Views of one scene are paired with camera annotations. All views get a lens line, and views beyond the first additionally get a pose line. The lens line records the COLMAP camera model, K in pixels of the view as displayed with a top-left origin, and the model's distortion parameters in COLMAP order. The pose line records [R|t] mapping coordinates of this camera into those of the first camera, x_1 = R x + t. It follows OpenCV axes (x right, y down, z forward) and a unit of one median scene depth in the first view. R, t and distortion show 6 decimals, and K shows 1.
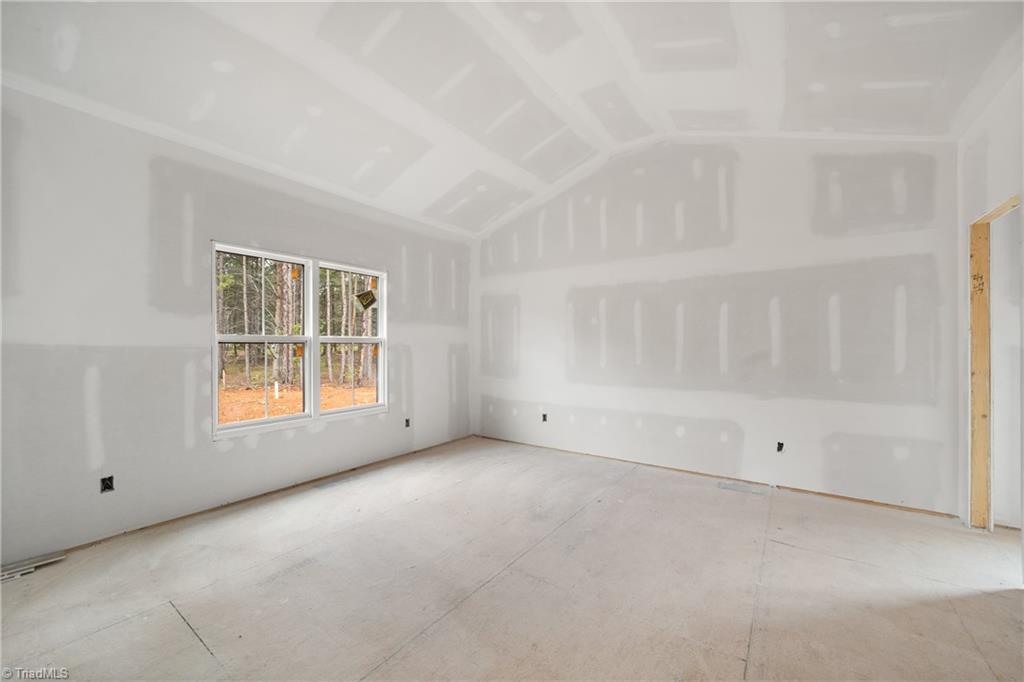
lens RADIAL K [[391.5, 0, 503.0], [0, 391.5, 343.2], [0, 0, 1]] dist [-0.010022, 0.001981]
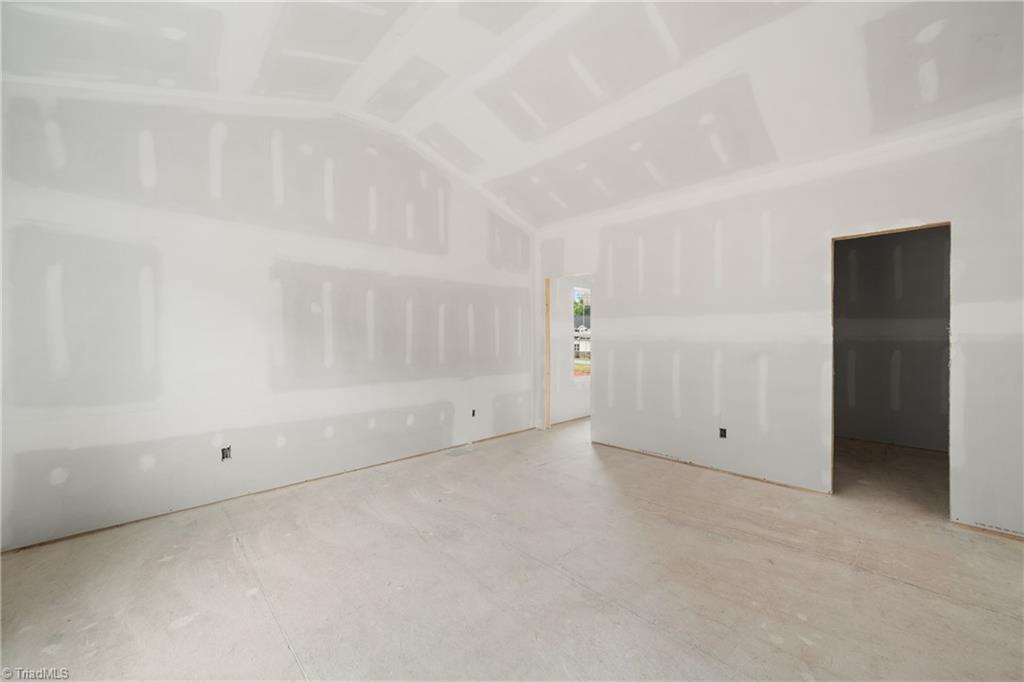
lens RADIAL K [[391.5, 0, 535.2], [0, 391.5, 341.4], [0, 0, 1]] dist [-0.010022, 0.001981]
pose [[0.152933, -0.006205, 0.988217, -0.486548], [-0.002258, 0.999975, 0.006629, 0.003599], [-0.988234, -0.003245, 0.152916, 0.451711]]
